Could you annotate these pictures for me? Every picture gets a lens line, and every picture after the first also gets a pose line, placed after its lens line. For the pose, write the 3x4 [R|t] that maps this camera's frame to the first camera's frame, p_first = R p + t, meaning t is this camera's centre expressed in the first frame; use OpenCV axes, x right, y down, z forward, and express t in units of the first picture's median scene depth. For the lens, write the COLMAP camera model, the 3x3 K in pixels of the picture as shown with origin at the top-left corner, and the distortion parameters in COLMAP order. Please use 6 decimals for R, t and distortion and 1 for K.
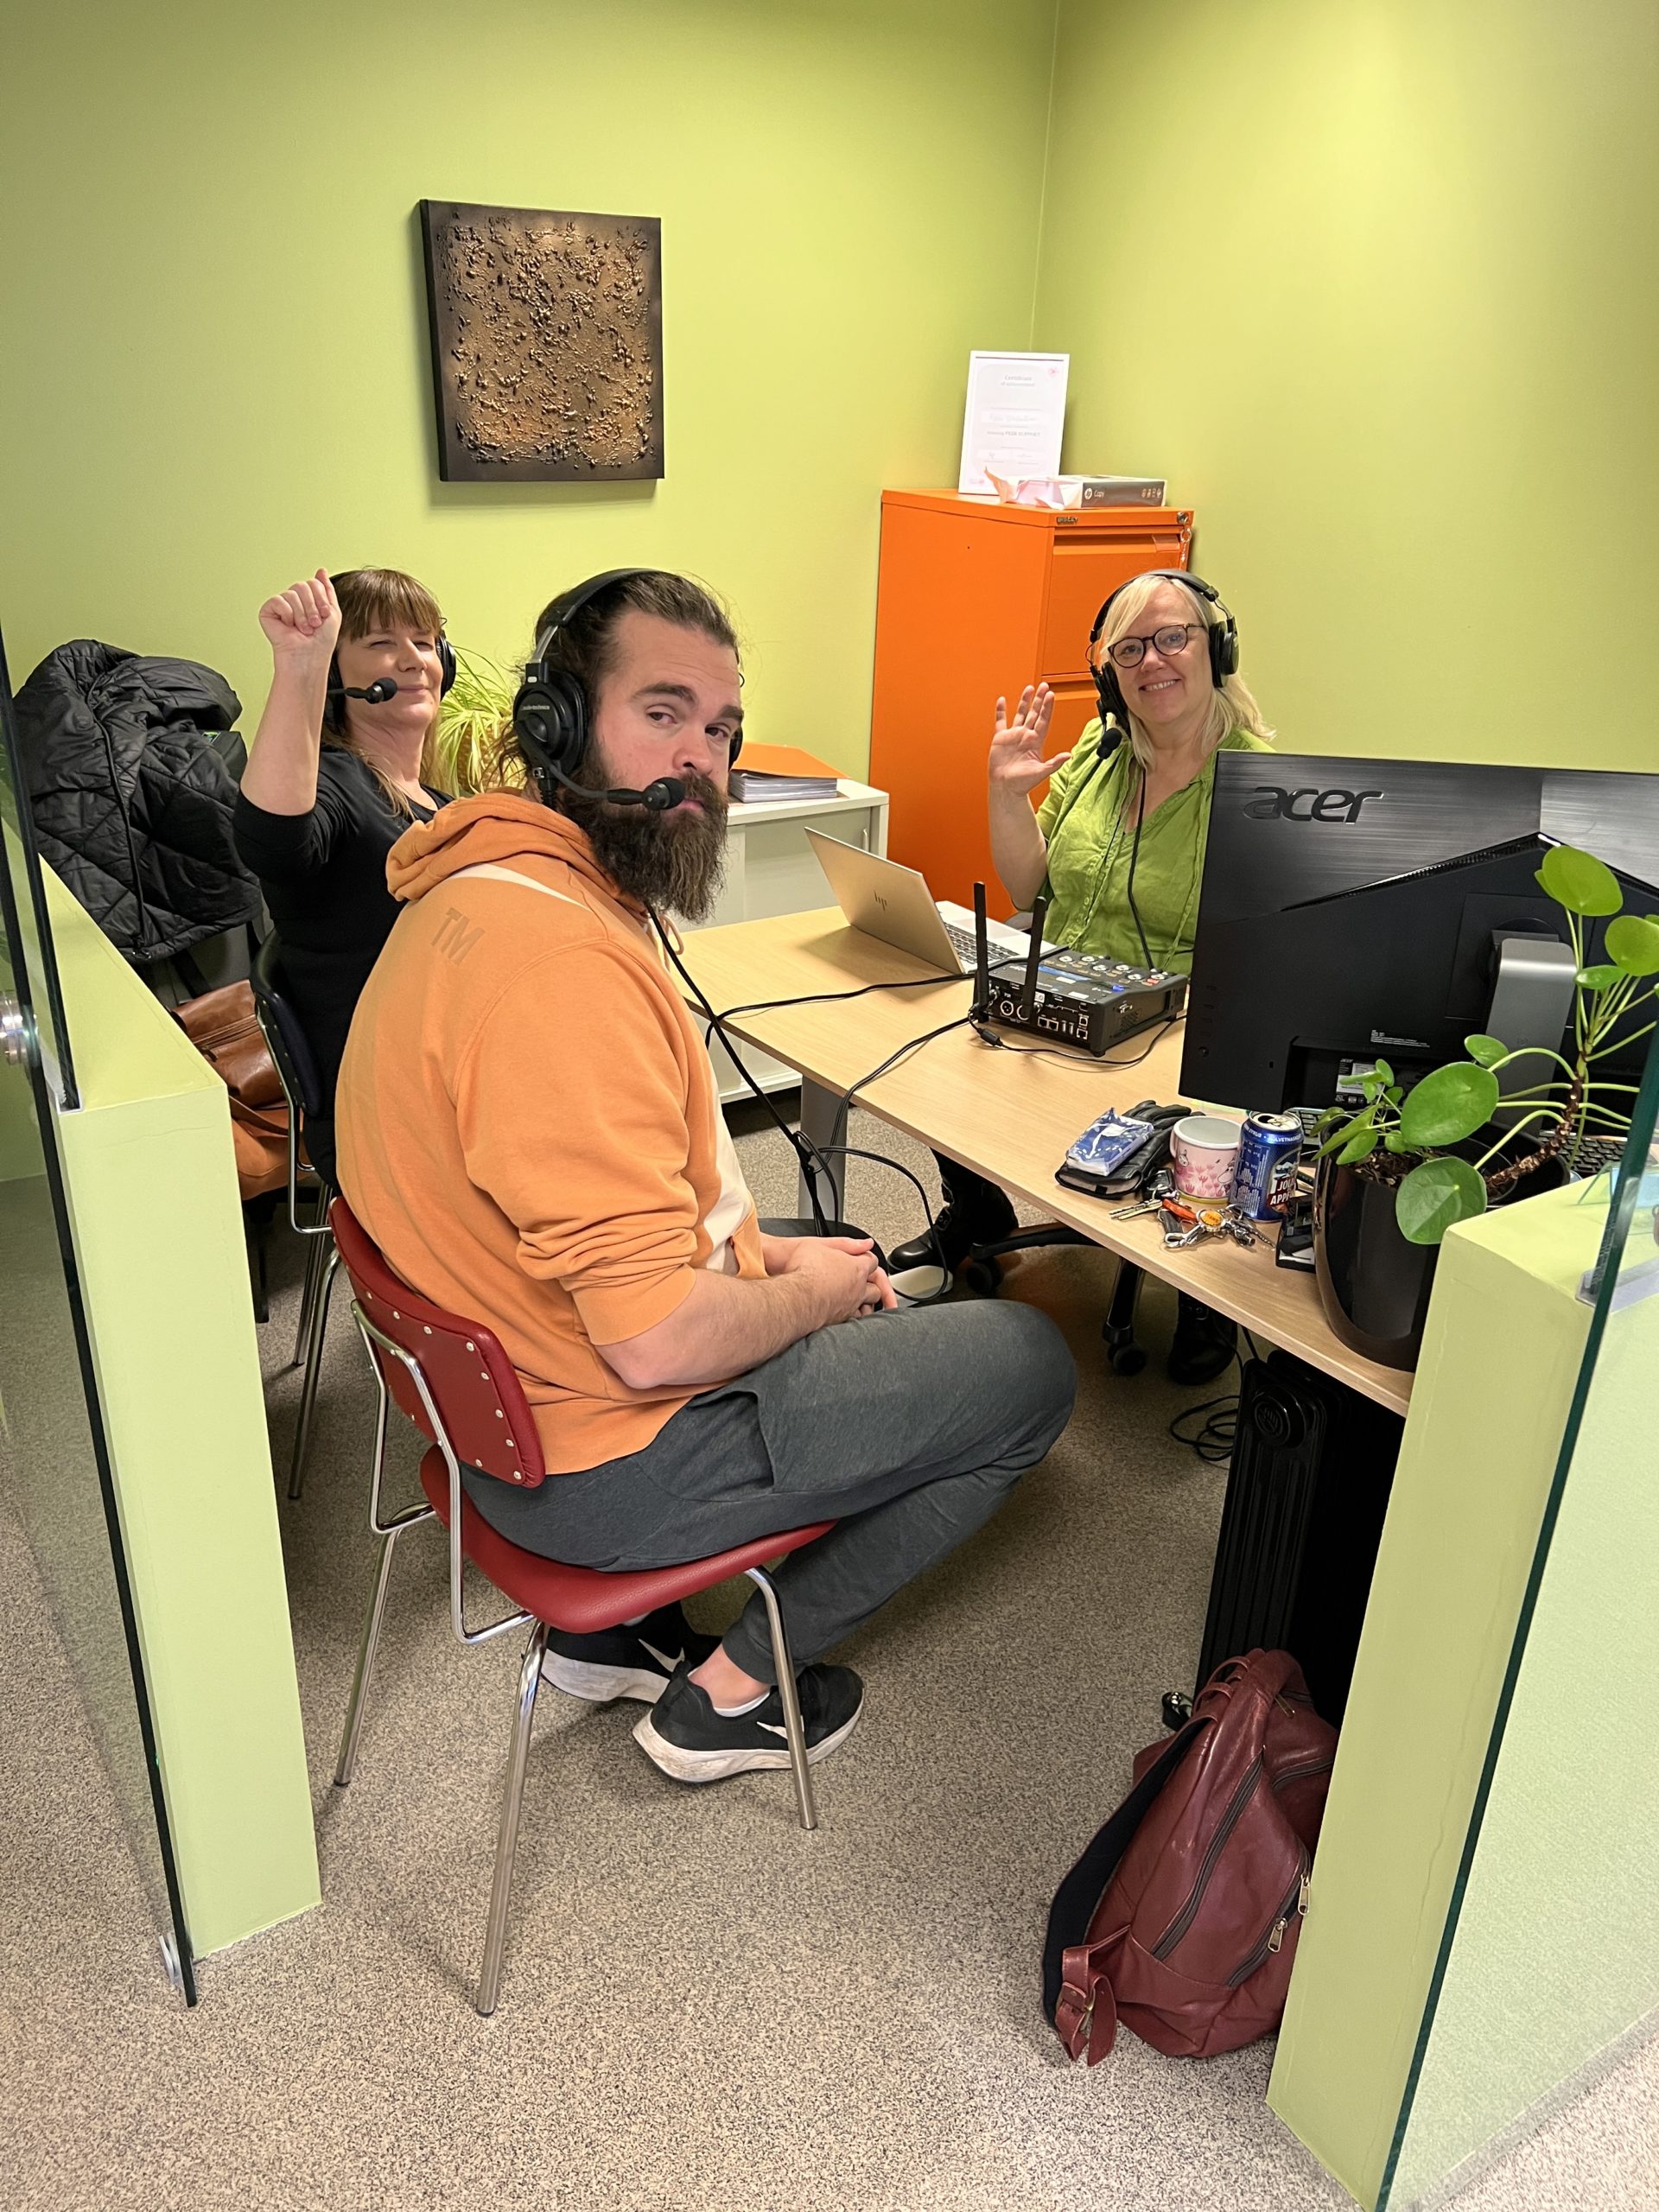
lens RADIAL K [[1666.1, 0, 835.3], [0, 1666.1, 1094.0], [0, 0, 1]] dist [0.046486, -0.042579]
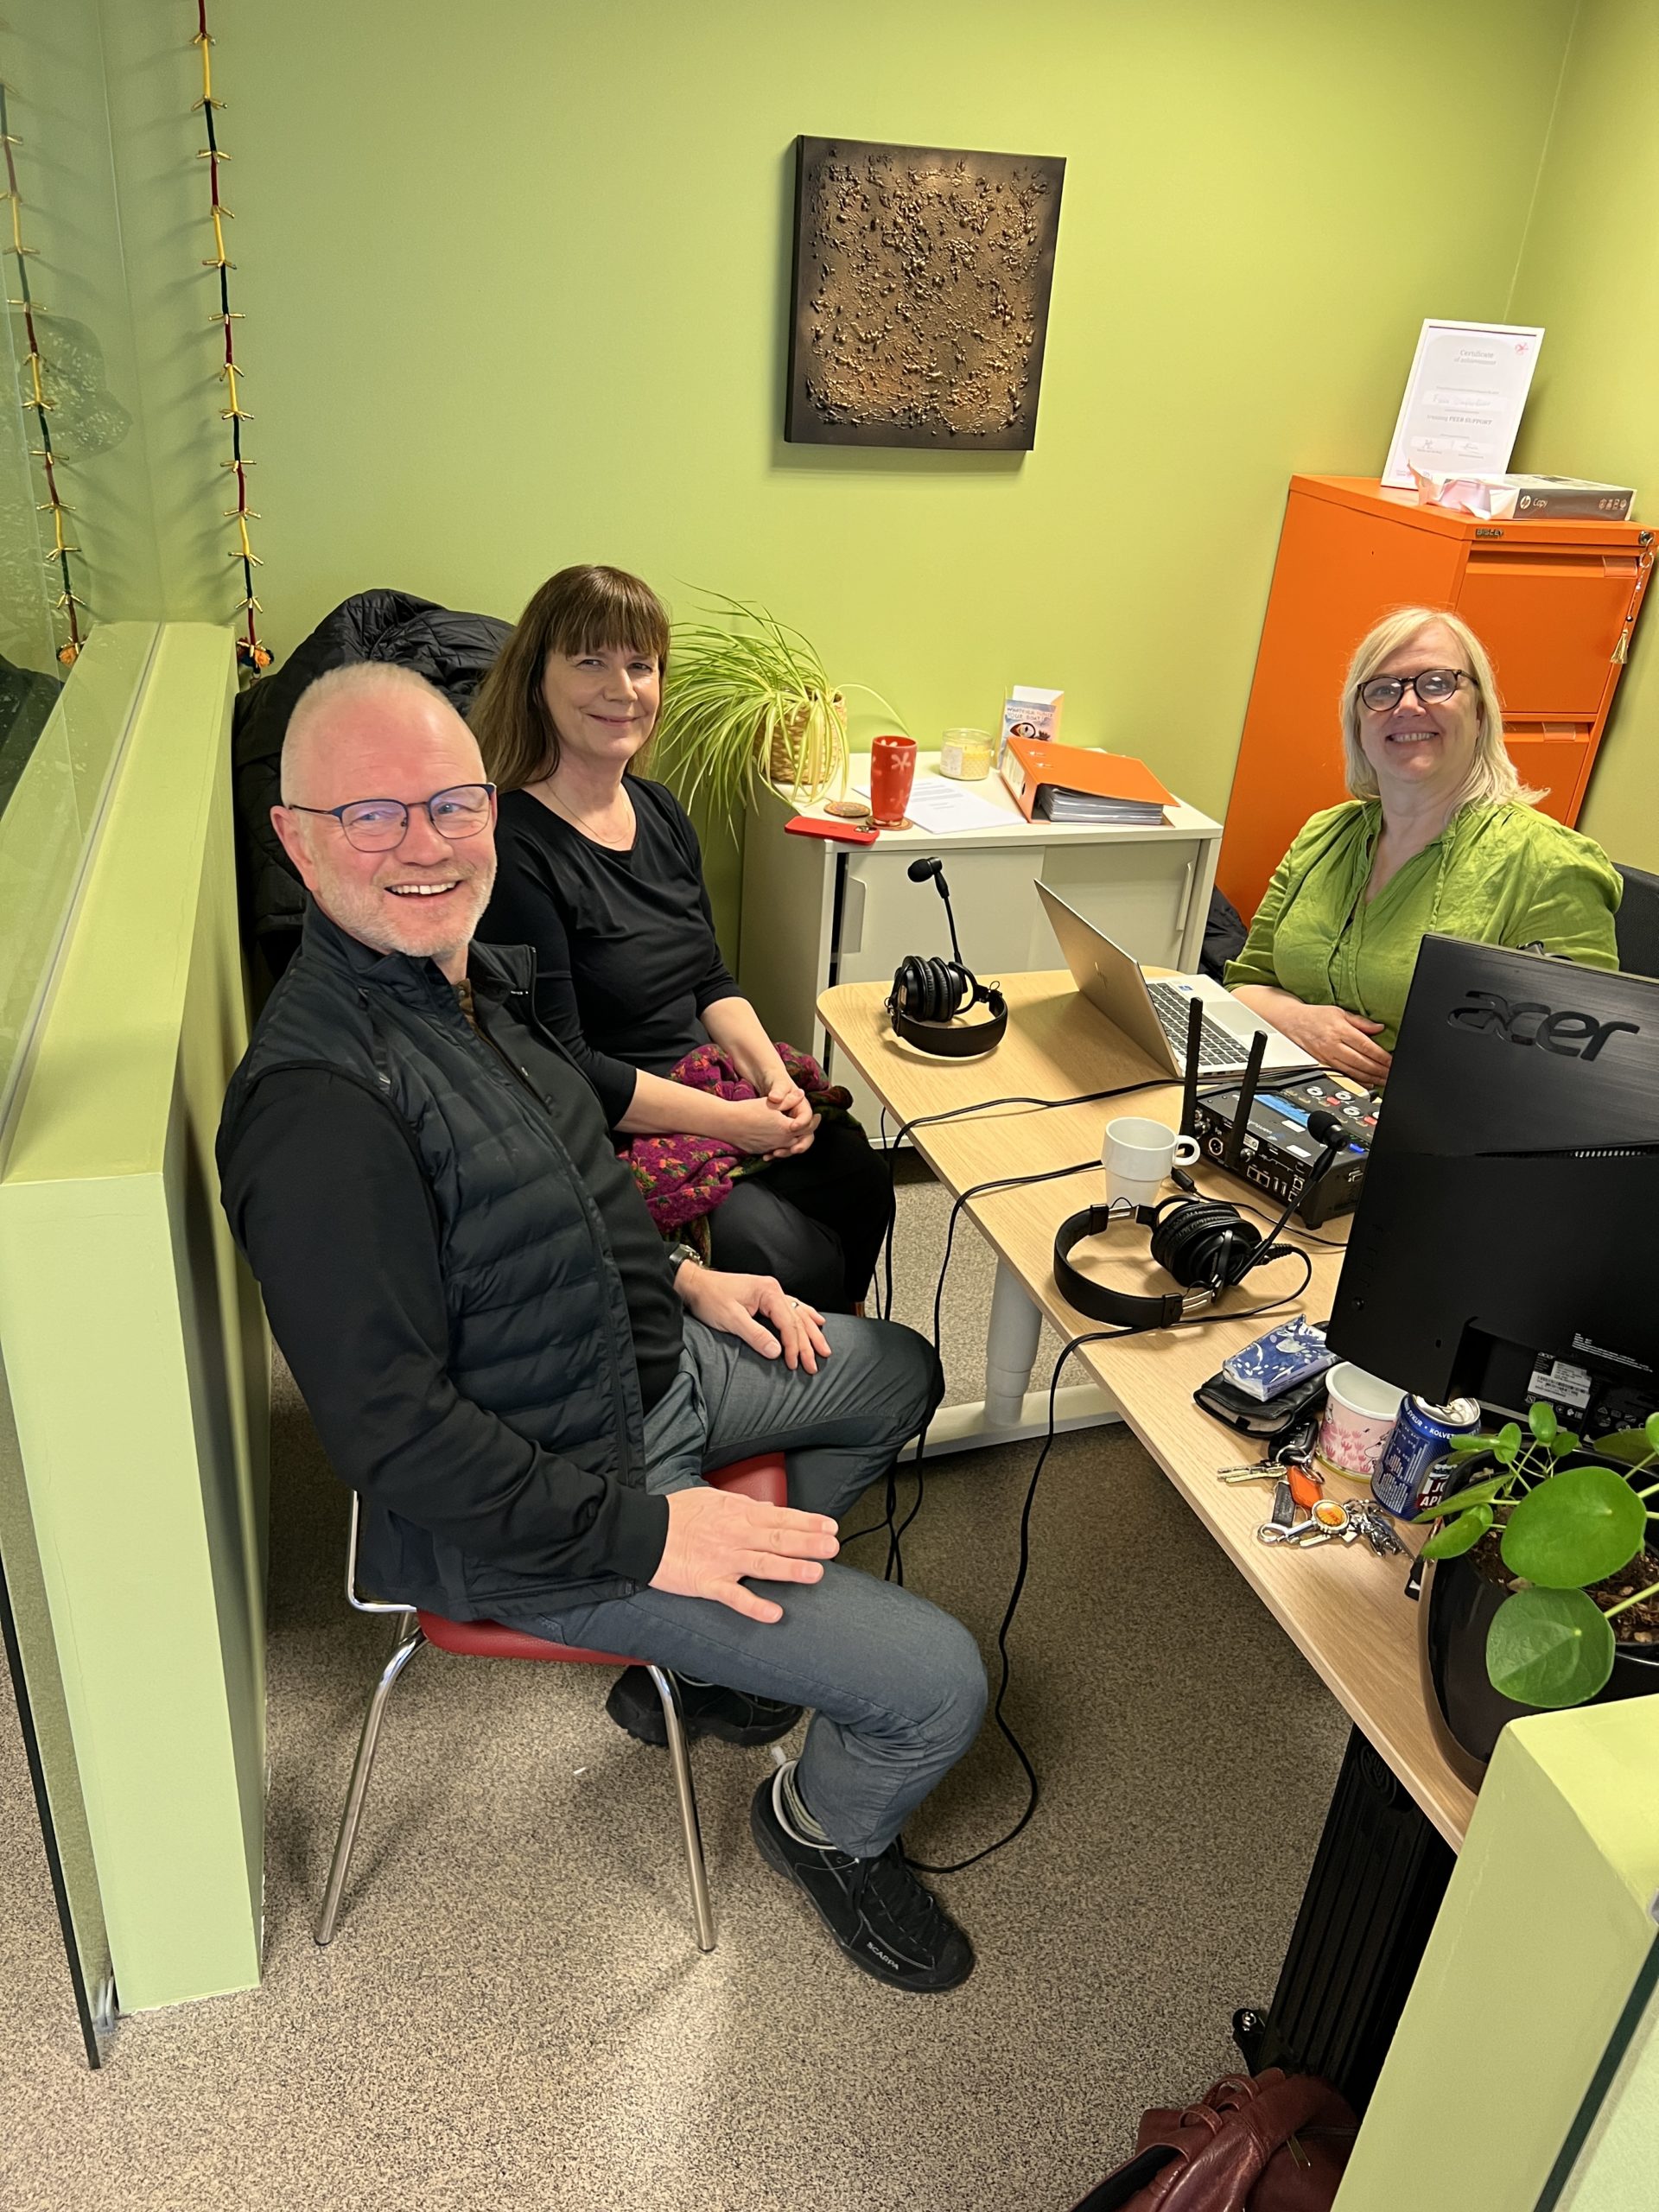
lens RADIAL K [[1666.1, 0, 835.3], [0, 1666.1, 1094.0], [0, 0, 1]] dist [0.046486, -0.042579]
pose [[0.953192, 0.166589, -0.252335, 0.090292], [-0.155287, 0.985781, 0.064208, -0.071787], [0.259443, -0.022019, 0.965507, 0.097545]]
